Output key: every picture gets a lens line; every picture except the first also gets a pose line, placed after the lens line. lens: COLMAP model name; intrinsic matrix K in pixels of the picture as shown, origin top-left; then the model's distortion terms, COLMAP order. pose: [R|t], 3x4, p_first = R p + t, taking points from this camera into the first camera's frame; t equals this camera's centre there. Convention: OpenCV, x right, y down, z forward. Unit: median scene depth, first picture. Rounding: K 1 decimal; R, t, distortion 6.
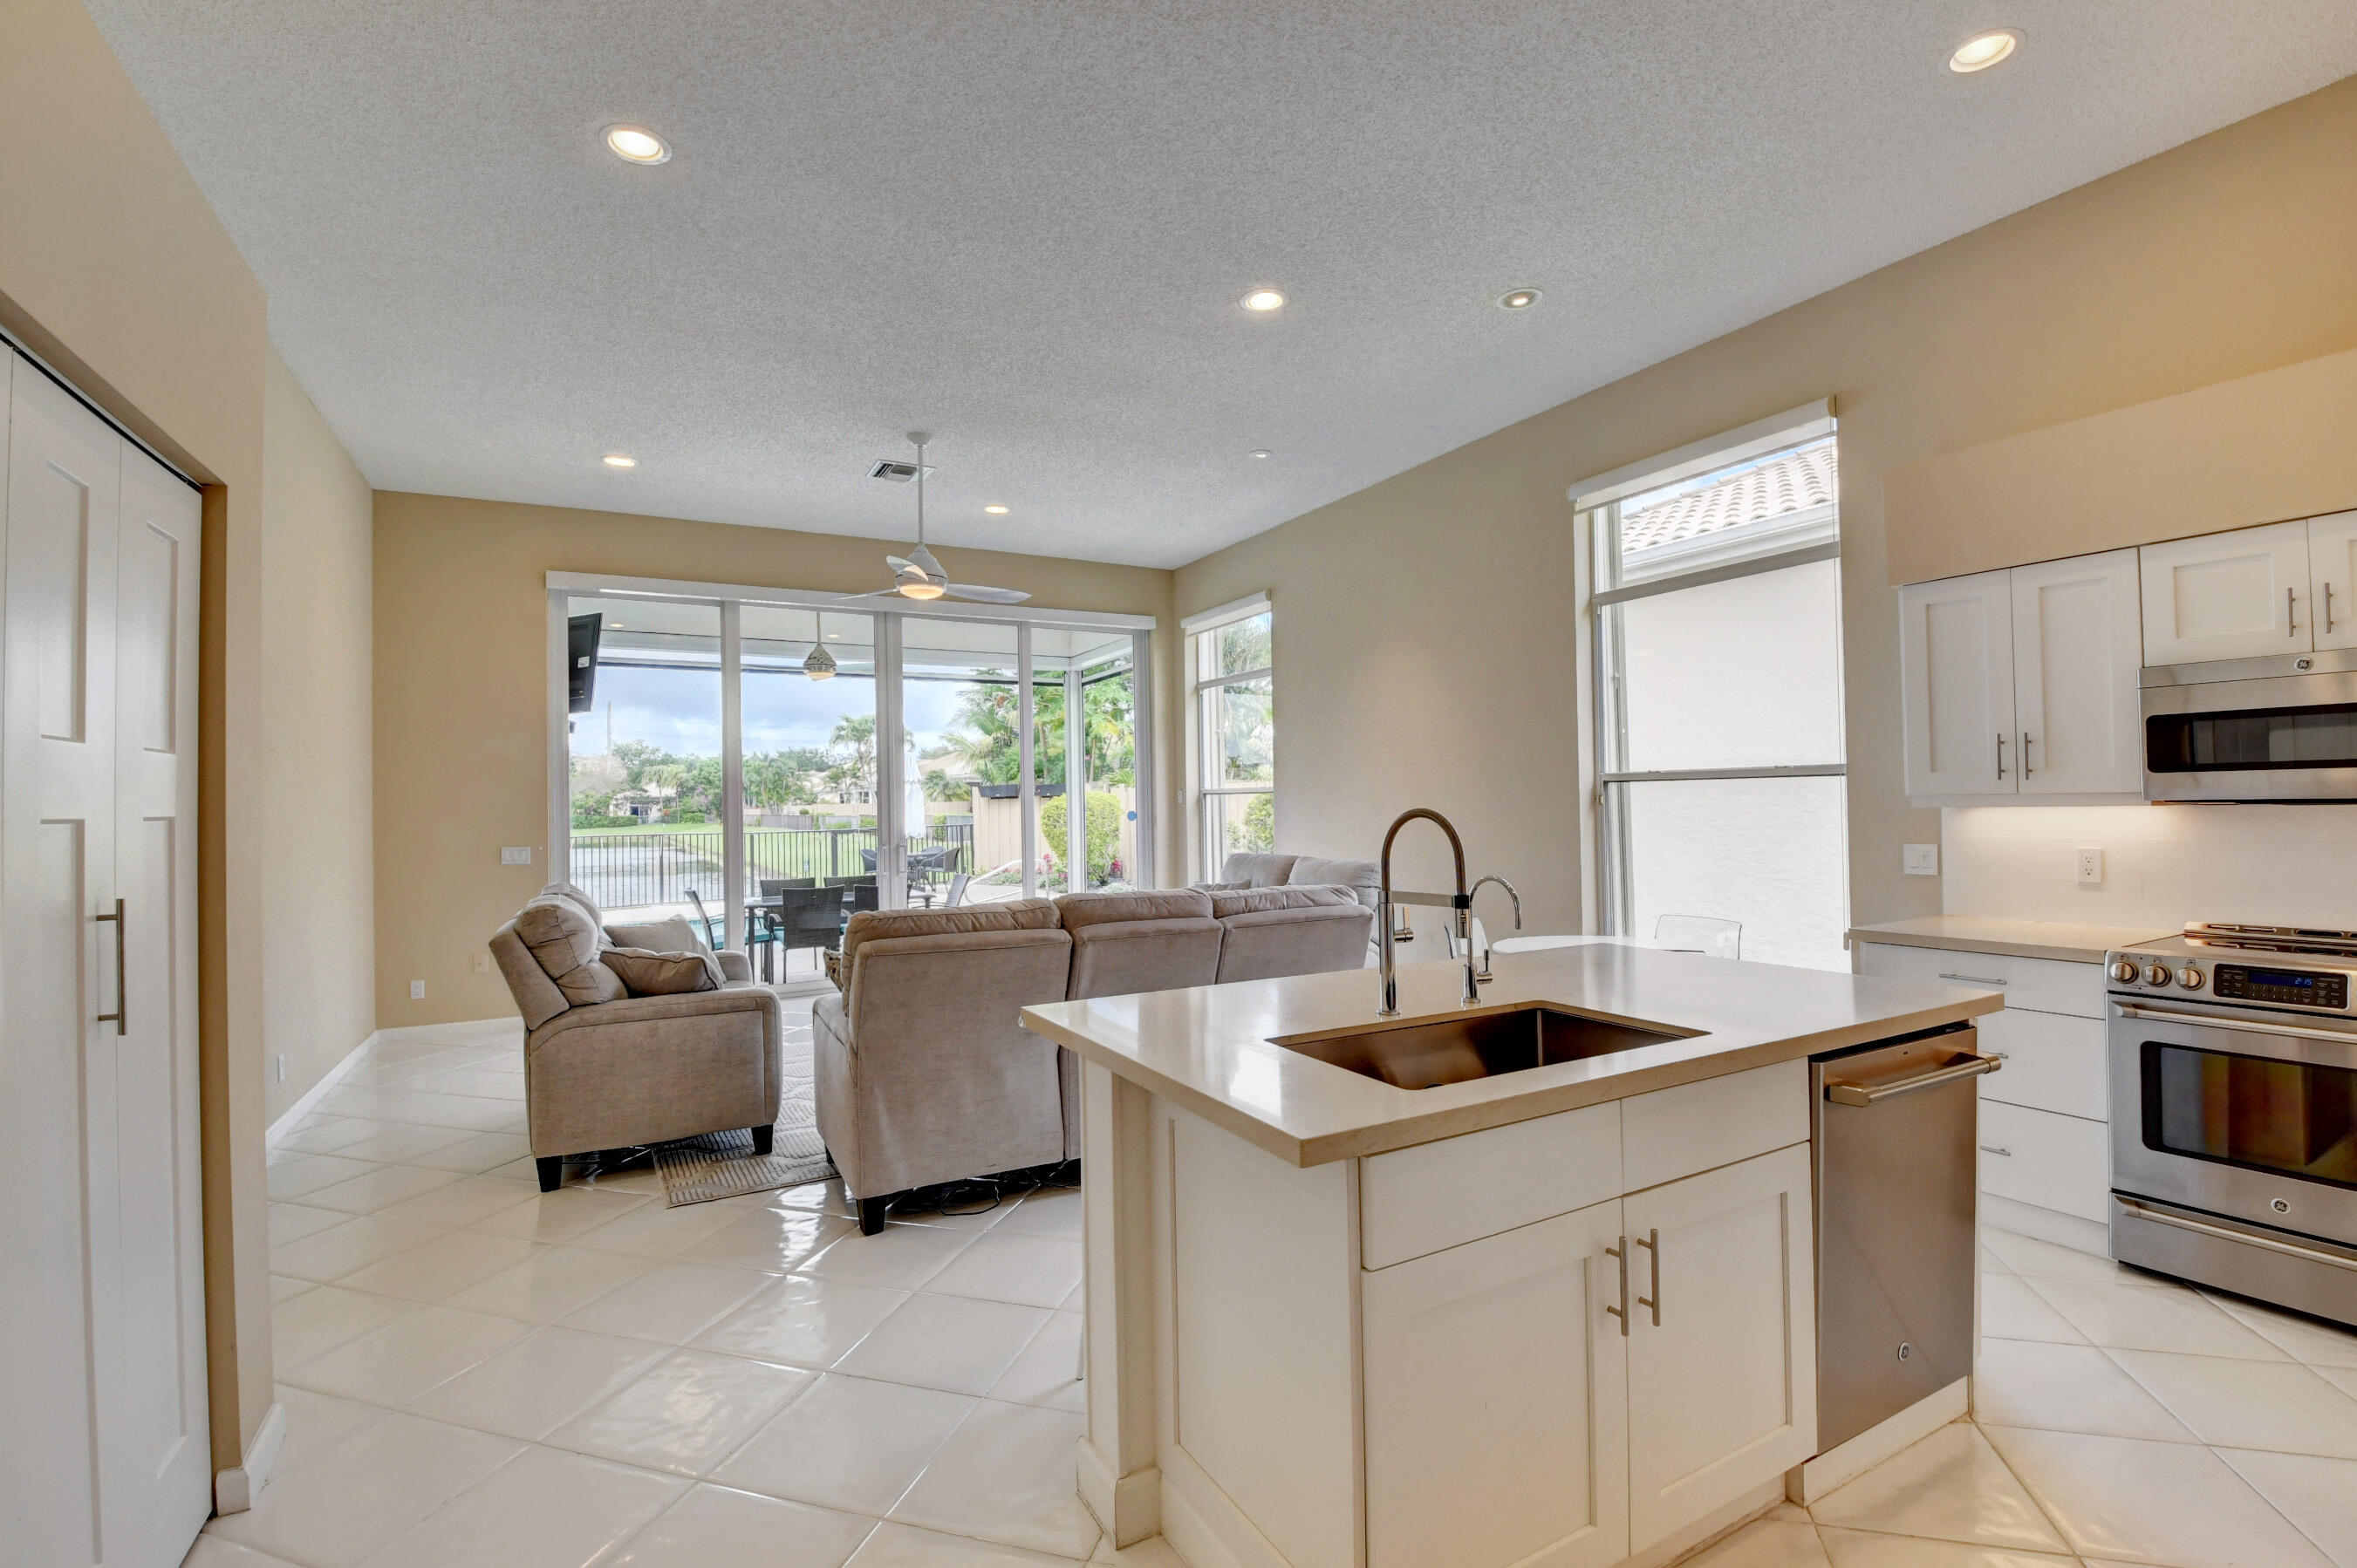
lens RADIAL K [[1031.5, 0, 1176.2], [0, 1031.5, 788.9], [0, 0, 1]] dist [0.006385, -0.021031]
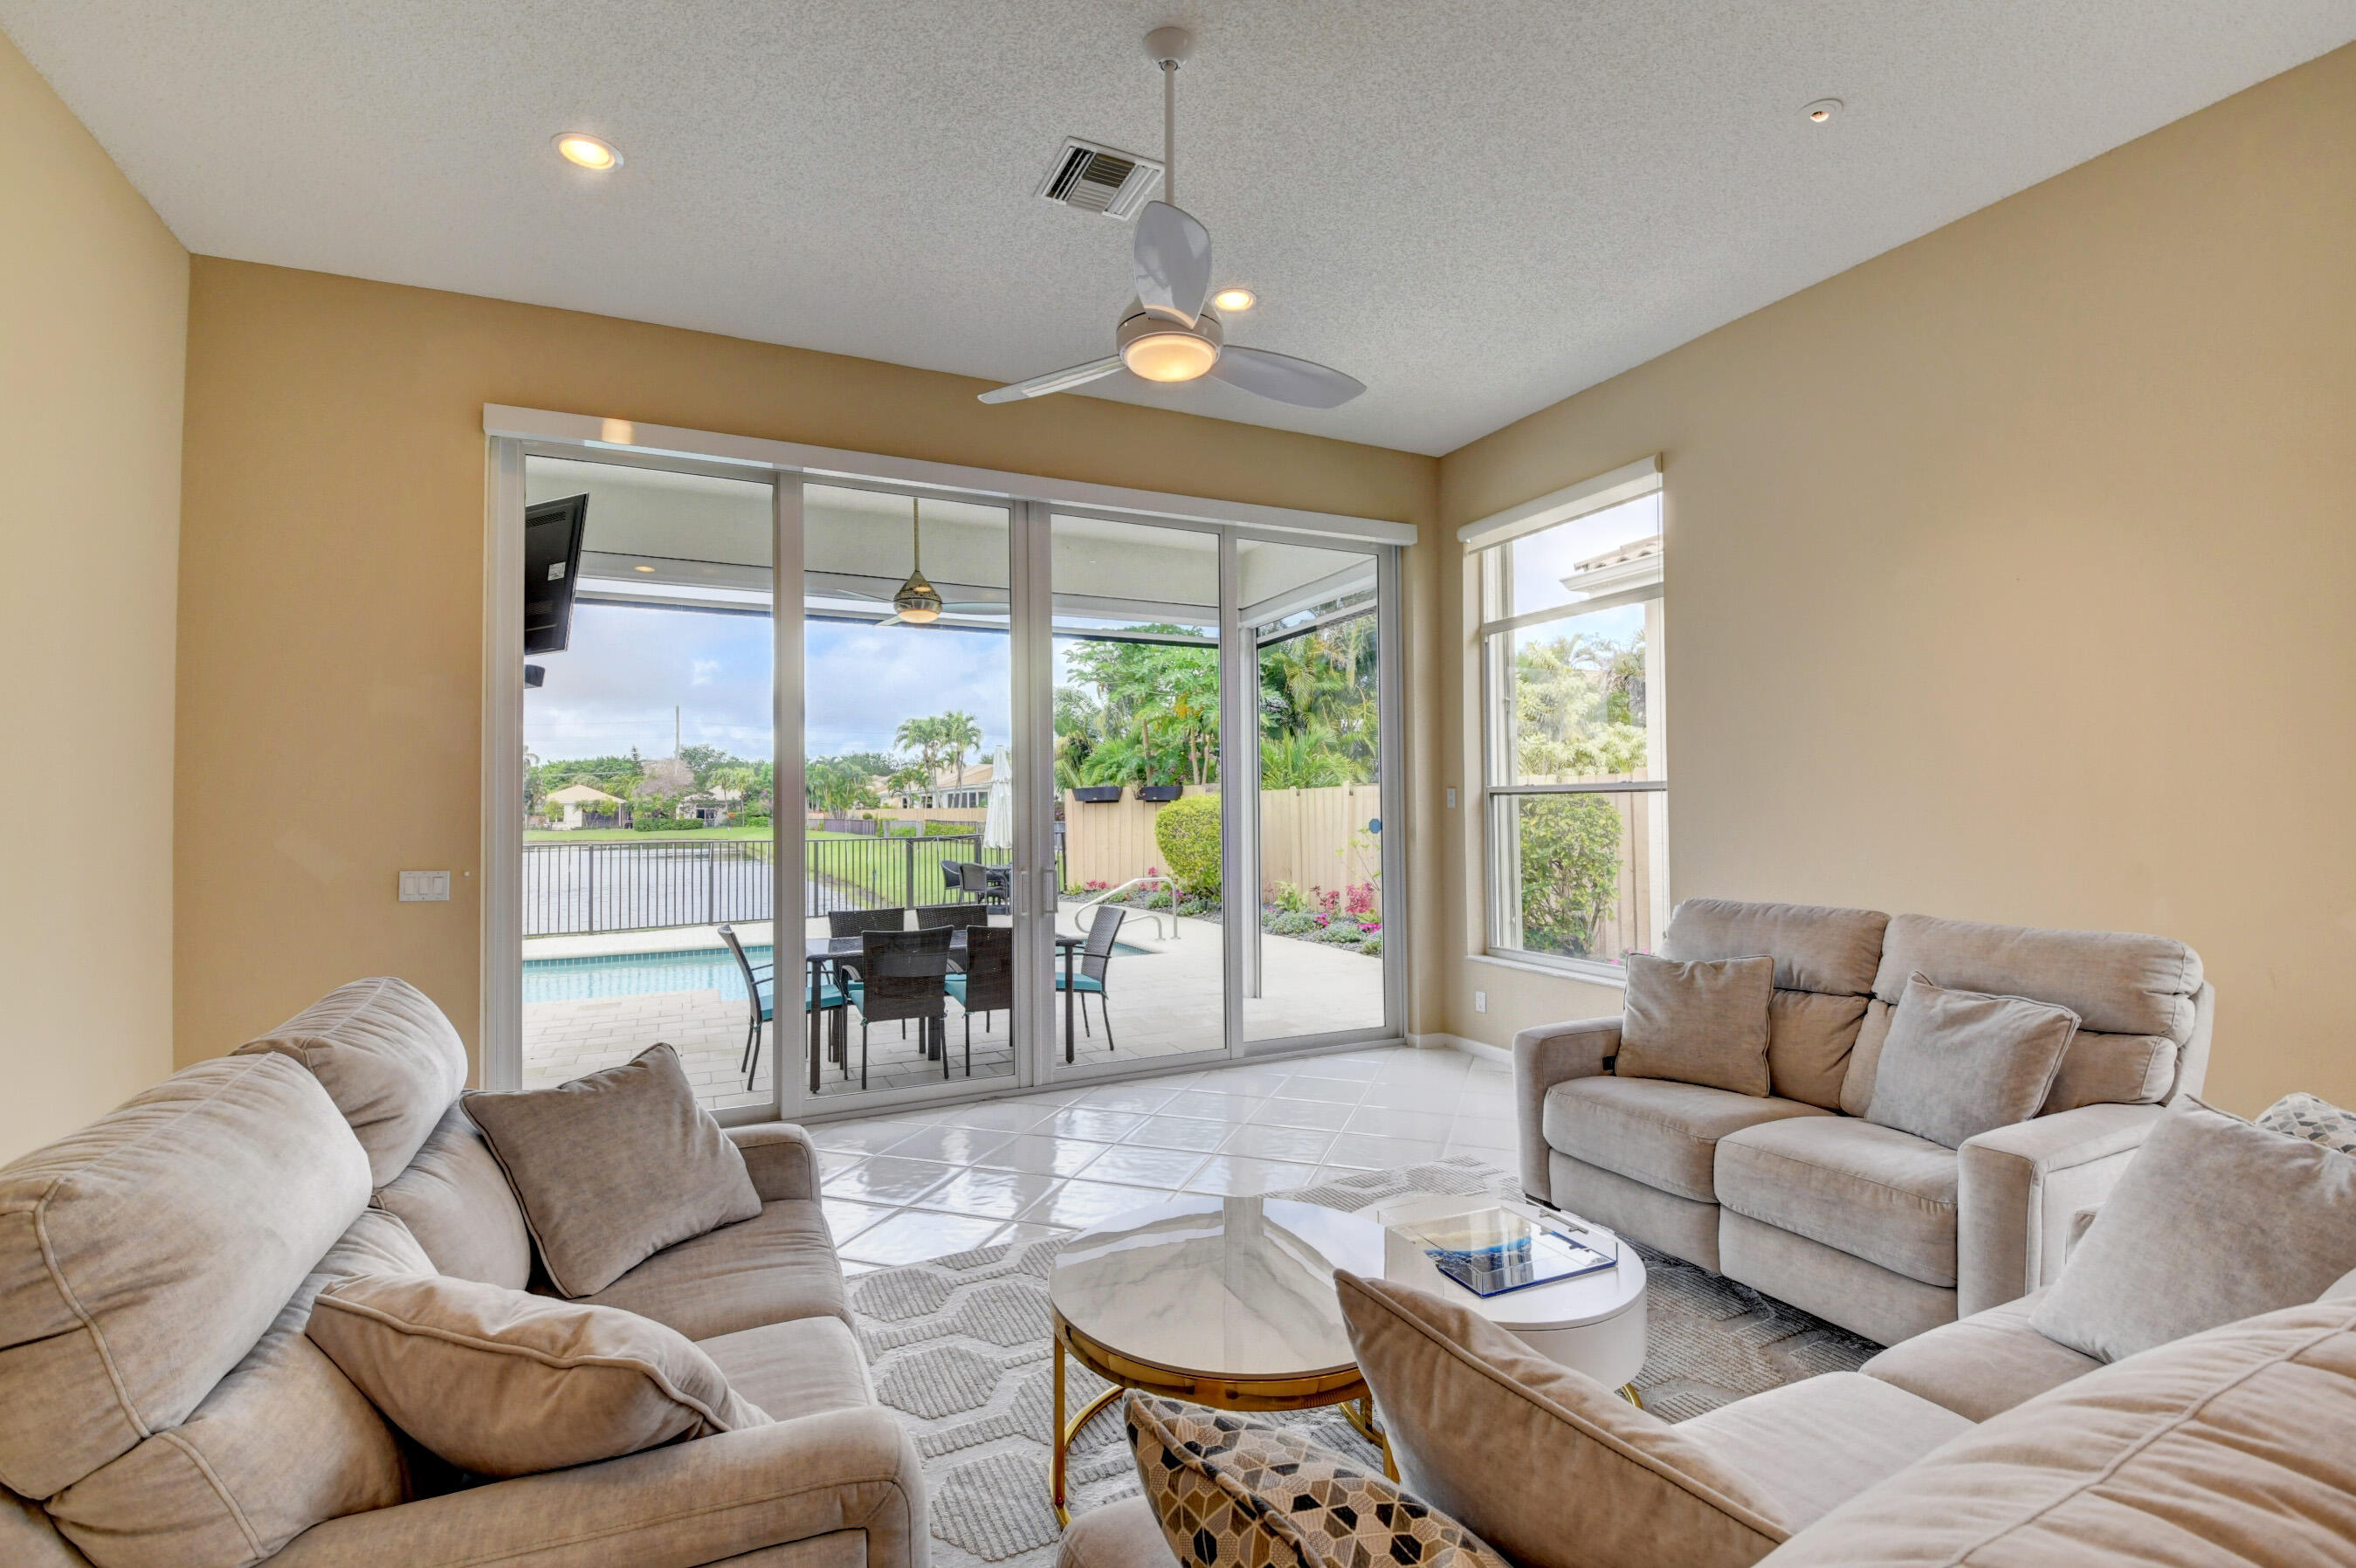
lens RADIAL K [[1031.1, 0, 1175.7], [0, 1031.1, 788.9], [0, 0, 1]] dist [0.006385, -0.021031]
pose [[0.998498, 0.006421, -0.054404, -0.137231], [-0.006799, 0.999954, -0.006773, 0.007902], [0.054358, 0.007133, 0.998496, 0.329204]]
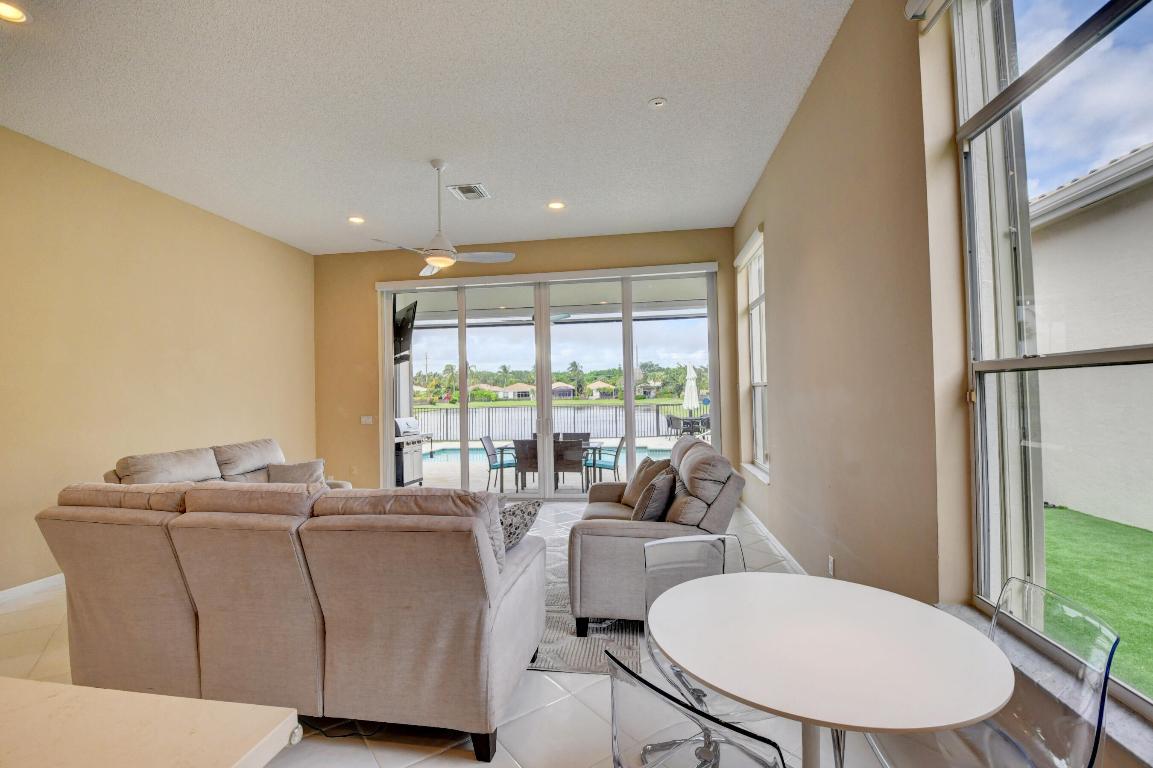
lens RADIAL K [[507.5, 0, 573.7], [0, 507.5, 386.9], [0, 0, 1]] dist [0.007823, -0.021314]
pose [[0.796608, -0.009370, -0.604424, 0.243394], [0.016326, 0.999849, 0.006017, -0.001726], [0.604276, -0.014661, 0.796640, 0.319191]]
